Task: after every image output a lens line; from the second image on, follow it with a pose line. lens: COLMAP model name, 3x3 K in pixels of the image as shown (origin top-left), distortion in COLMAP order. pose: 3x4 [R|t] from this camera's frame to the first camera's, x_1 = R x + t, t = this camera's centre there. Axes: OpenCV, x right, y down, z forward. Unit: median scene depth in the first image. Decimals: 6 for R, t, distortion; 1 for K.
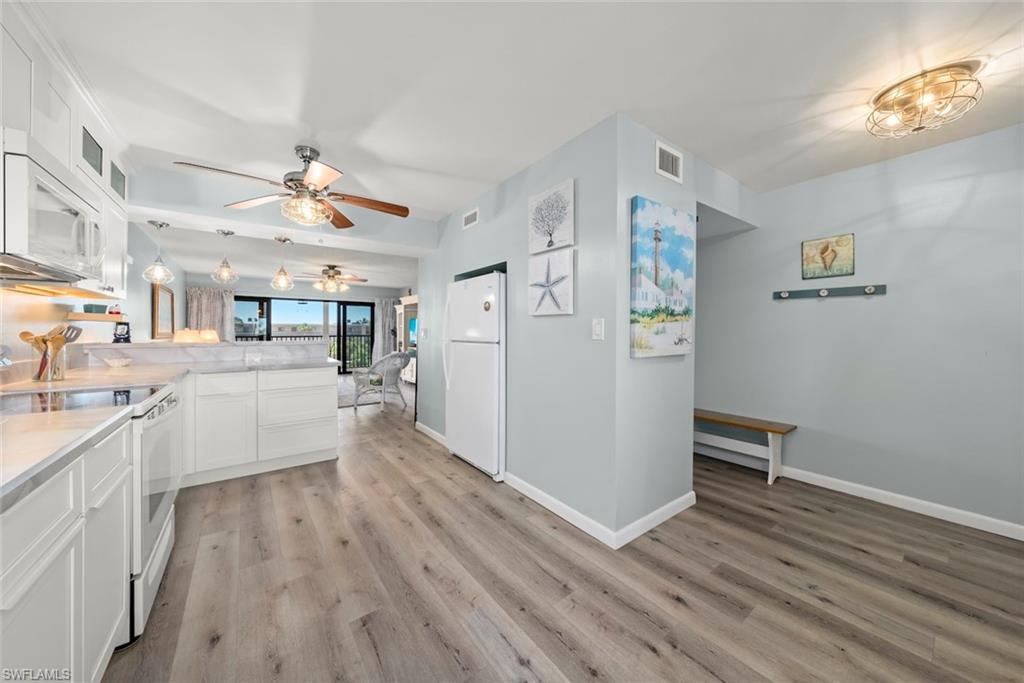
lens RADIAL K [[353.4, 0, 513.8], [0, 353.4, 333.4], [0, 0, 1]] dist [-0.001500, -0.000054]
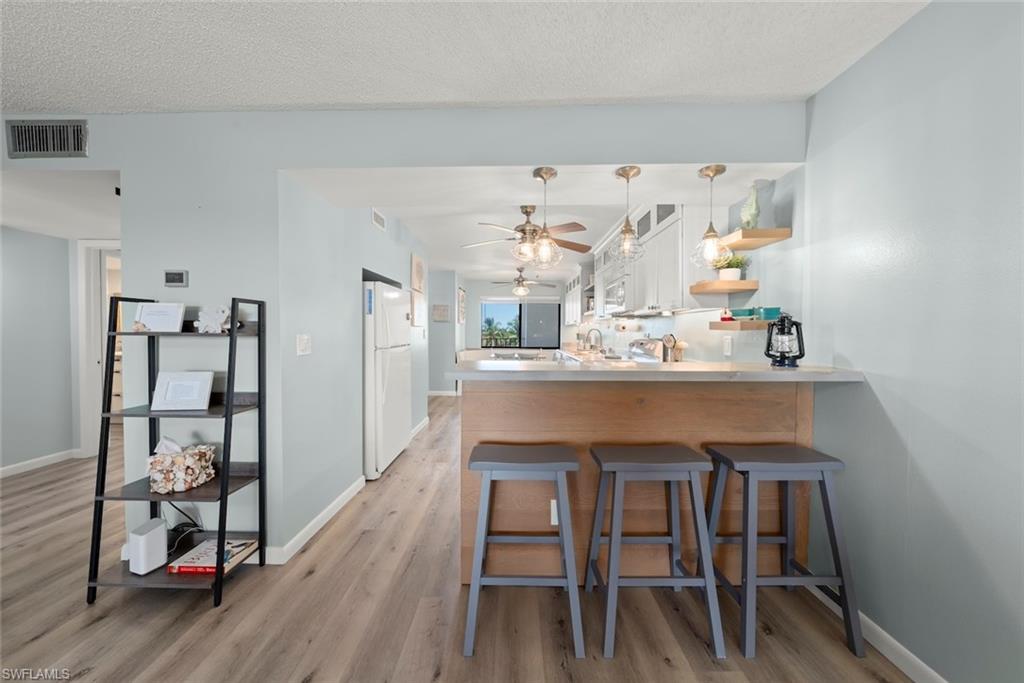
lens RADIAL K [[364.6, 0, 513.7], [0, 364.6, 335.3], [0, 0, 1]] dist [0.000410, 0.000152]
pose [[-0.792643, -0.014289, 0.609519, -1.437688], [-0.005385, 0.999850, 0.016436, -0.038474], [-0.609663, 0.009746, -0.792601, 2.189670]]
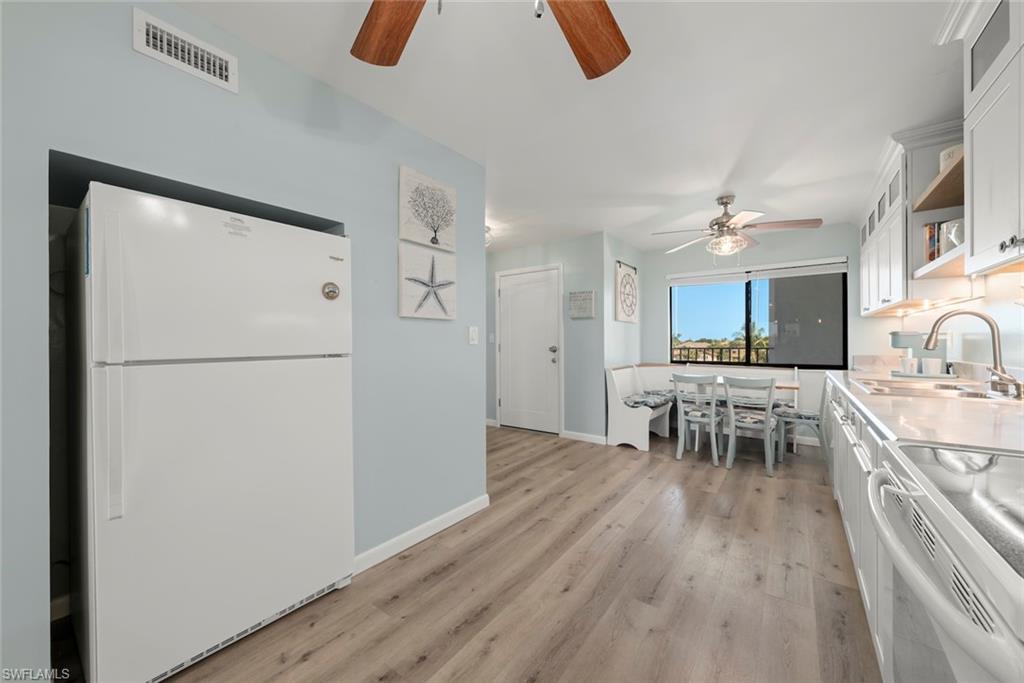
lens RADIAL K [[382.5, 0, 512.1], [0, 382.5, 346.3], [0, 0, 1]] dist [-0.000809, -0.000056]
pose [[-0.281558, -0.011360, 0.959477, -0.886357], [0.010418, 0.999835, 0.014895, 0.005655], [-0.959488, 0.014190, -0.281393, 1.071358]]
